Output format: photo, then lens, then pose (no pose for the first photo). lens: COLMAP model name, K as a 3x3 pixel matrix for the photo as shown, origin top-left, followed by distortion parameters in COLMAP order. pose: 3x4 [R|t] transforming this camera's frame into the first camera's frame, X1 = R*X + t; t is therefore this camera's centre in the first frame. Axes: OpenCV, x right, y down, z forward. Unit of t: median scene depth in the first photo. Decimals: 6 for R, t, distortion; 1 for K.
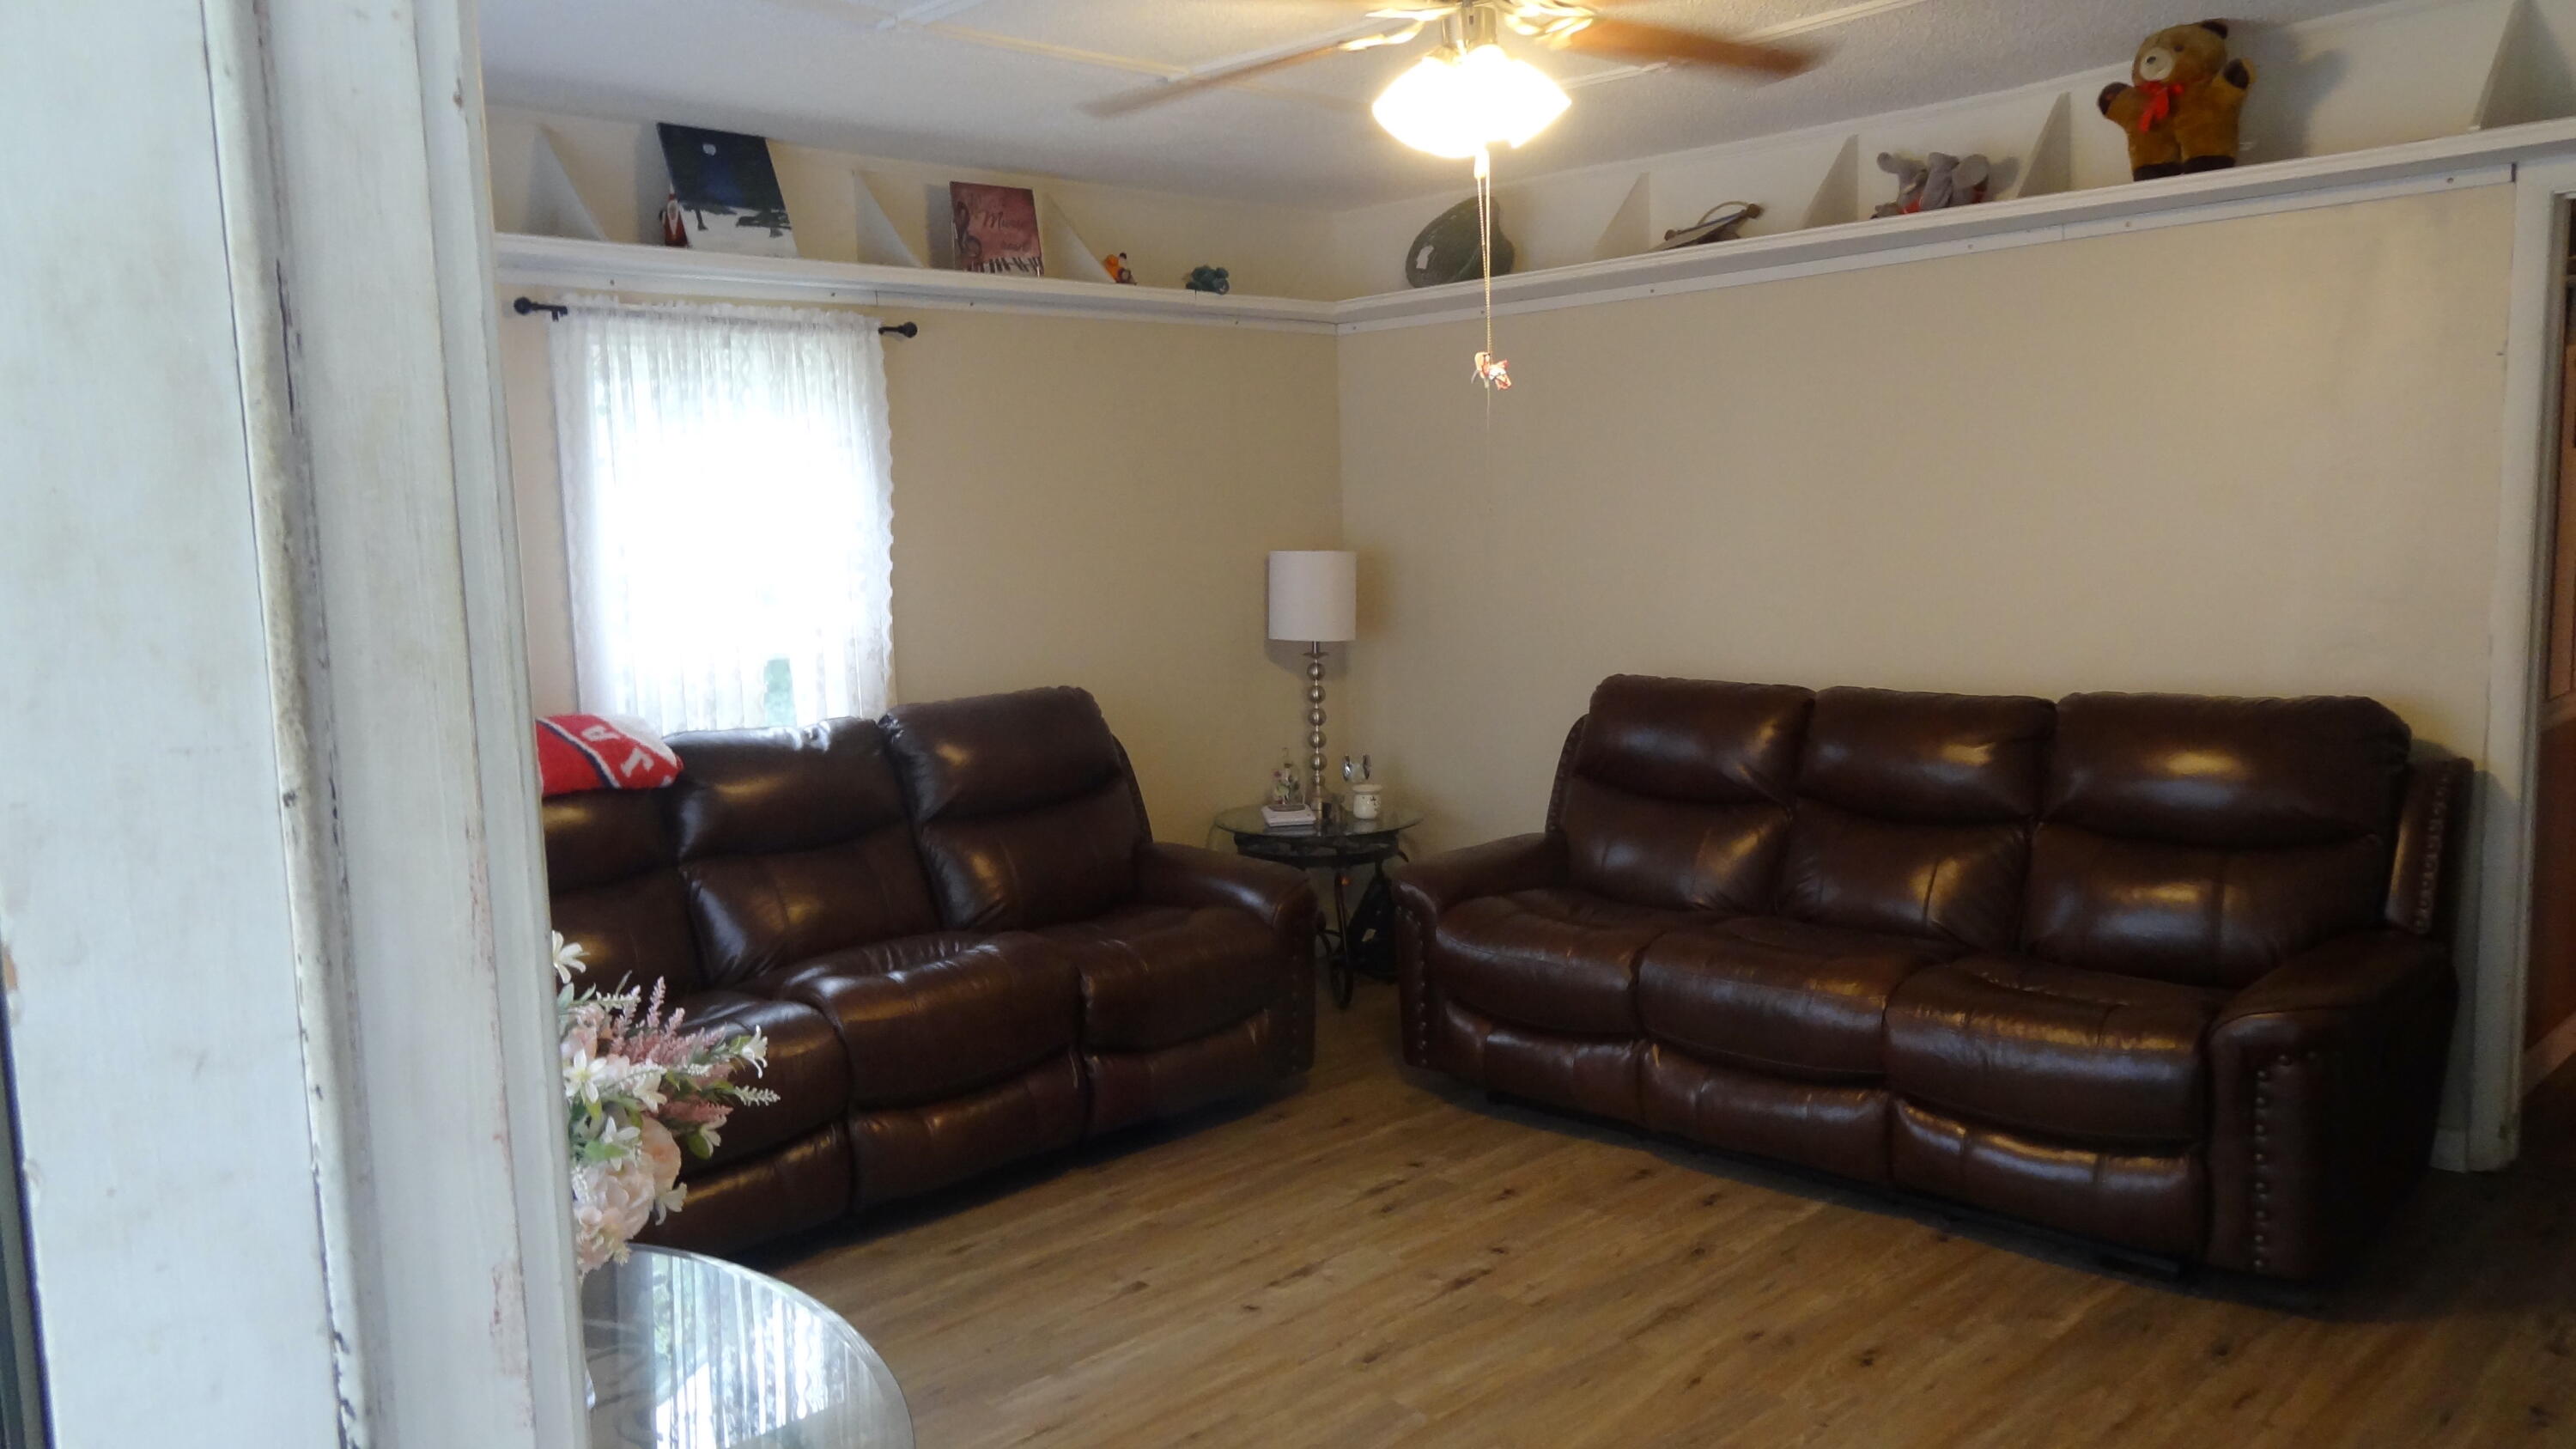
lens RADIAL K [[1806.7, 0, 1275.6], [0, 1806.7, 715.0], [0, 0, 1]] dist [0.001564, 0.002244]
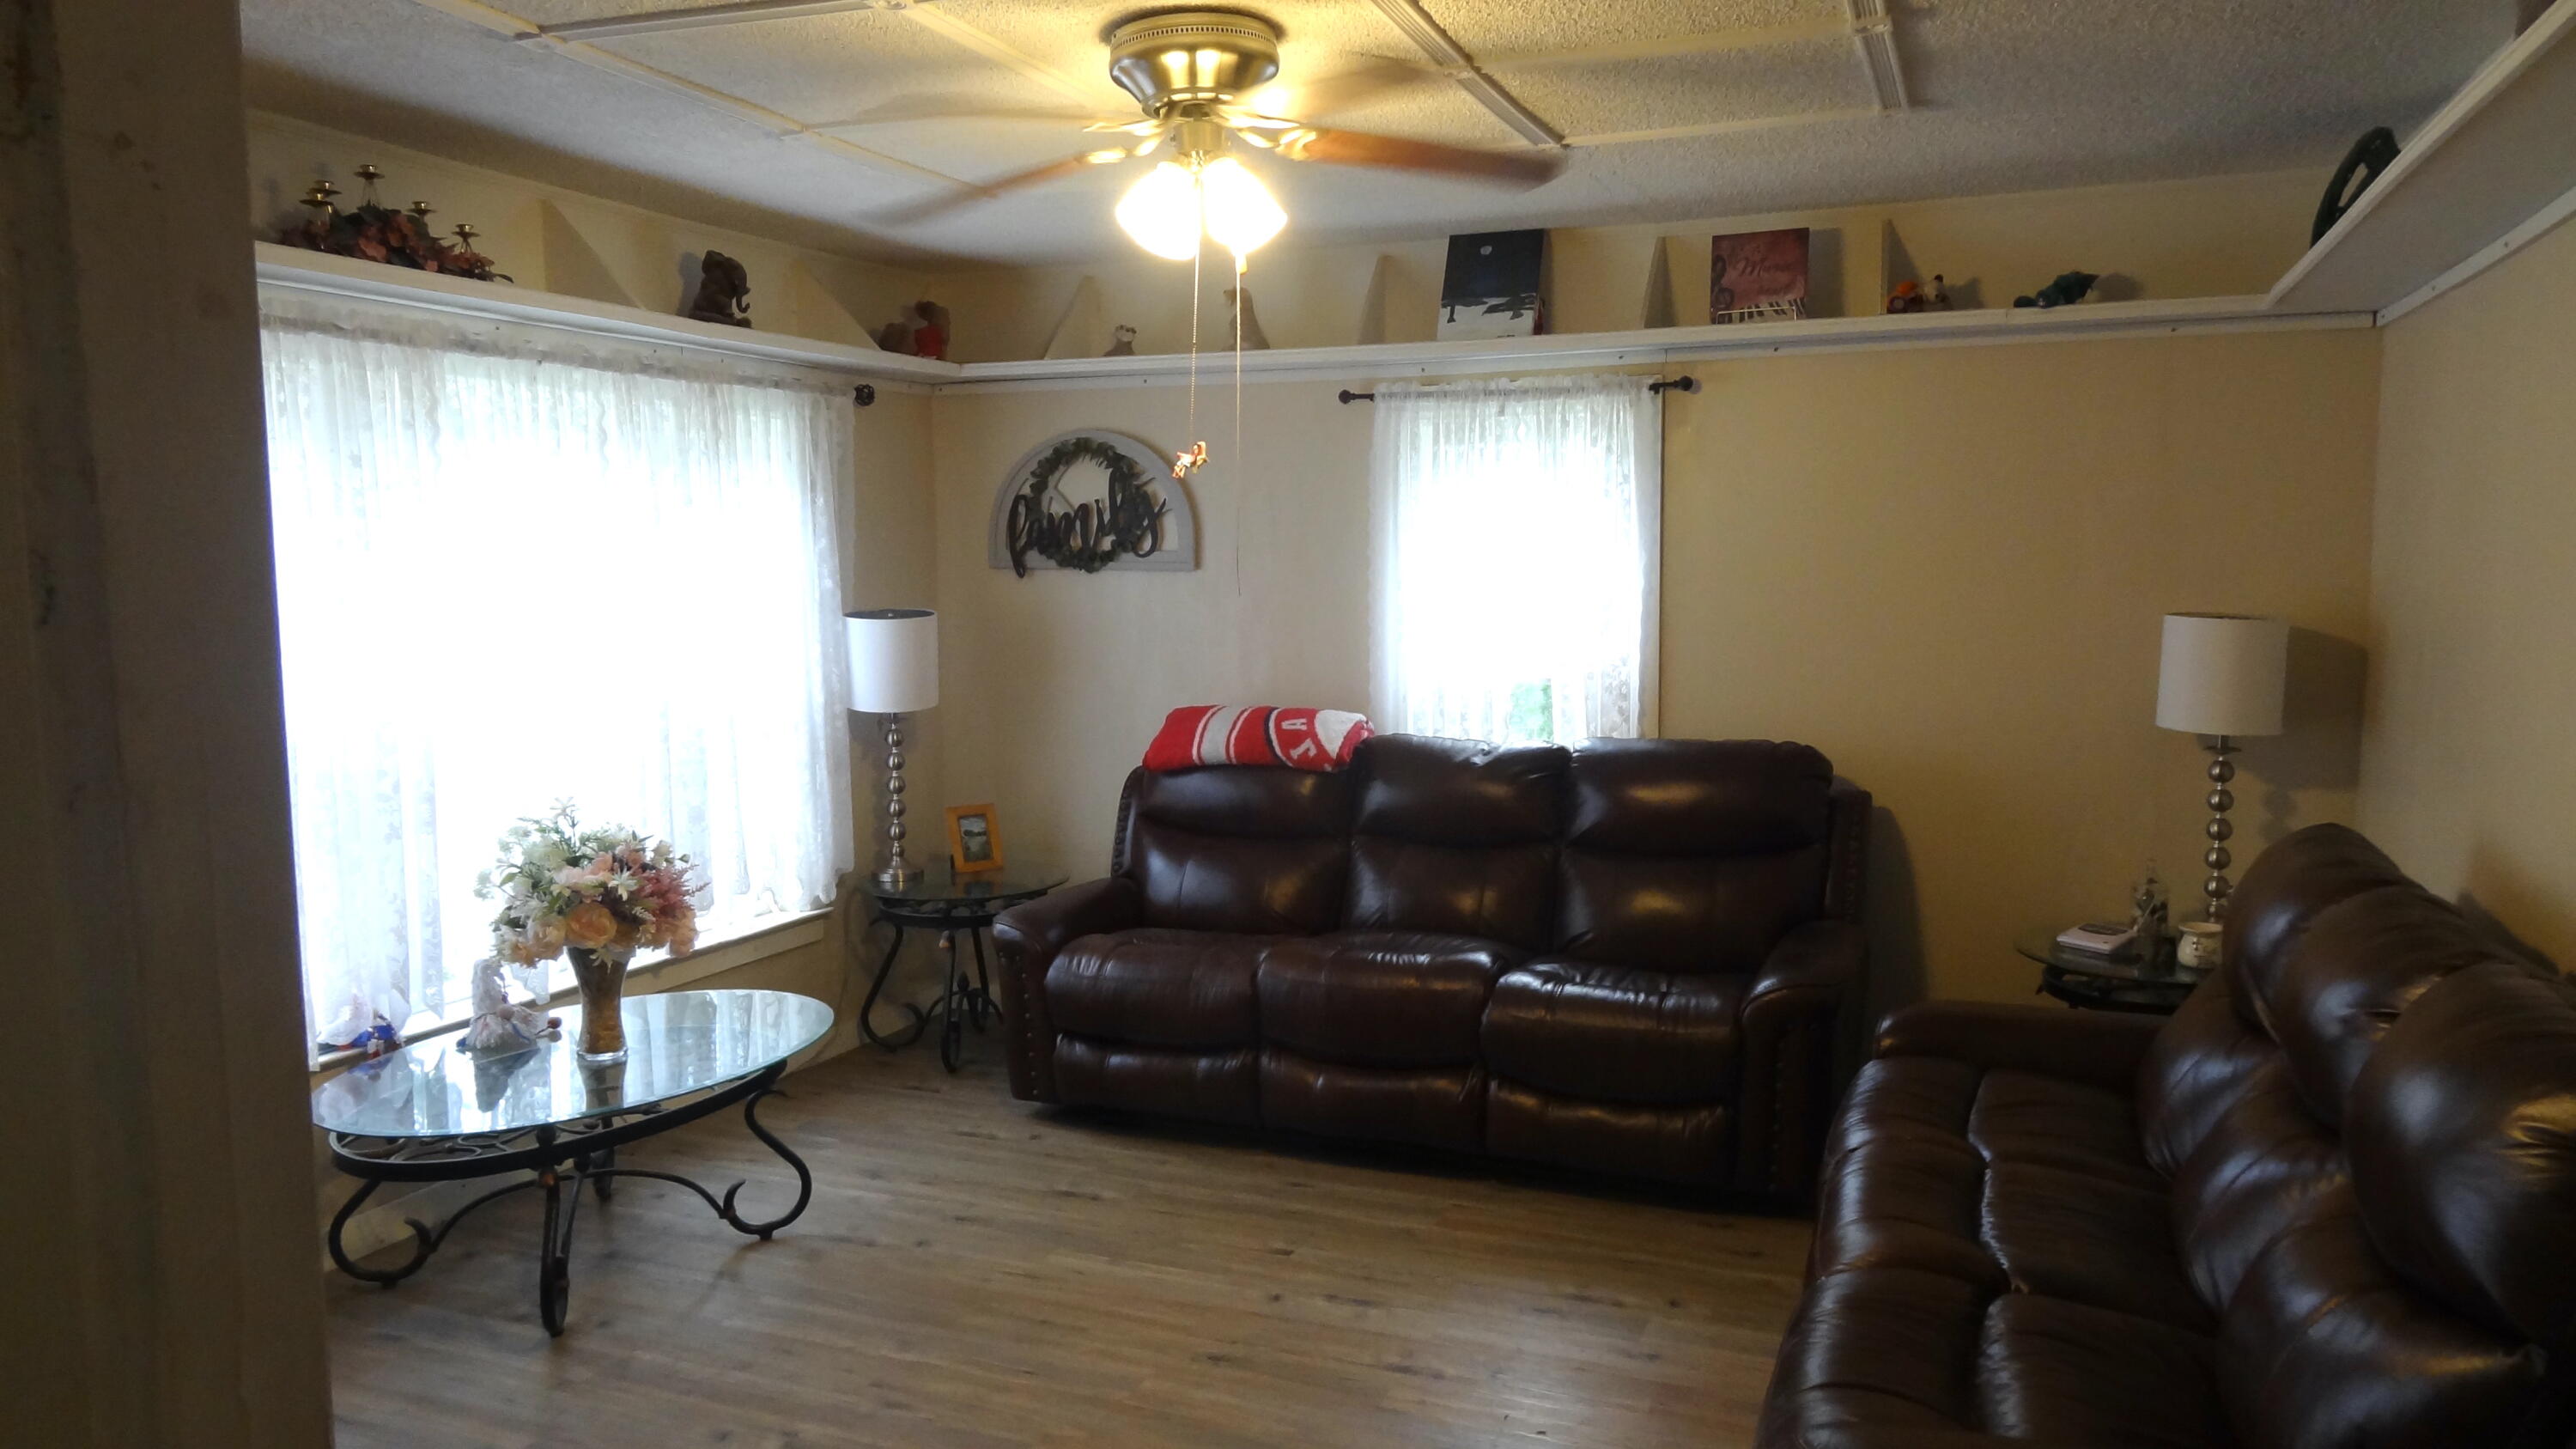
lens RADIAL K [[1799.5, 0, 1288.0], [0, 1799.5, 724.5], [0, 0, 1]] dist [-0.004096, -0.000926]
pose [[0.407940, 0.112036, -0.906109, 0.740537], [-0.103615, 0.991712, 0.075972, -0.081111], [0.907110, 0.062895, 0.416167, 0.412620]]
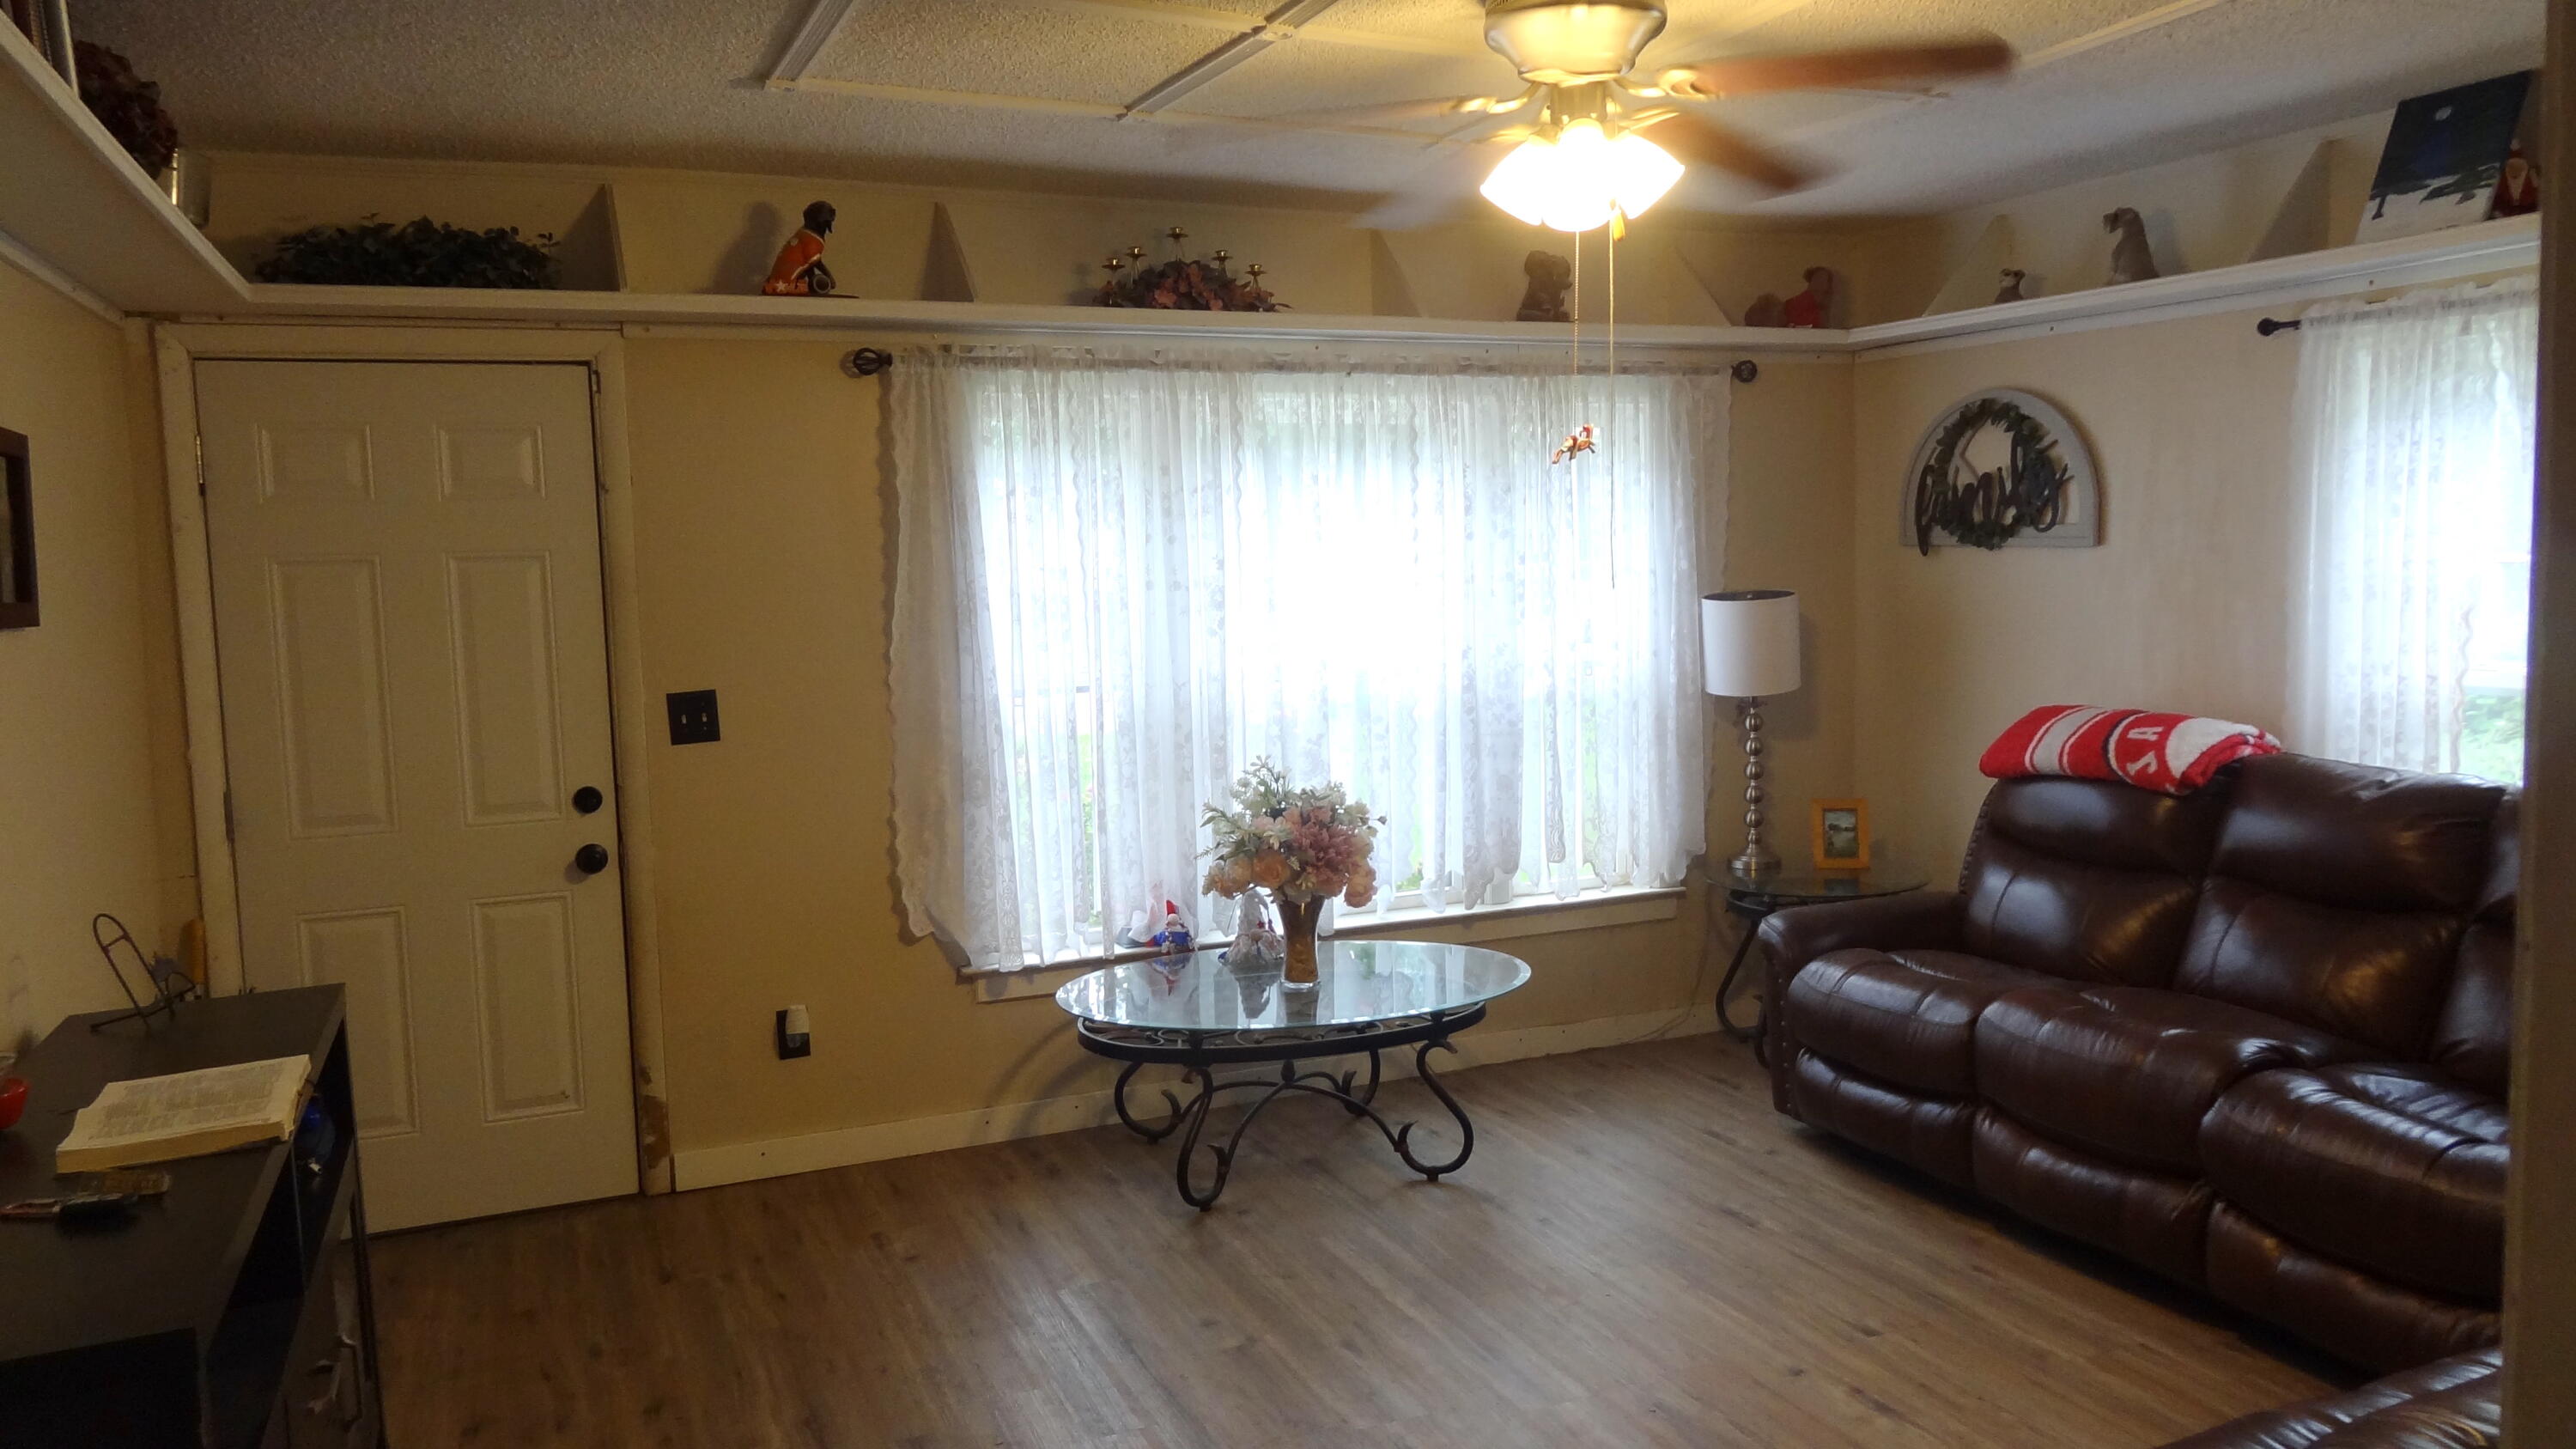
lens RADIAL K [[1806.7, 0, 1275.6], [0, 1806.7, 715.0], [0, 0, 1]] dist [0.001564, 0.002244]
pose [[-0.349044, 0.124690, -0.928774, 0.747146], [-0.066099, 0.985364, 0.157128, -0.125275], [0.934772, 0.116235, -0.335693, 0.800876]]
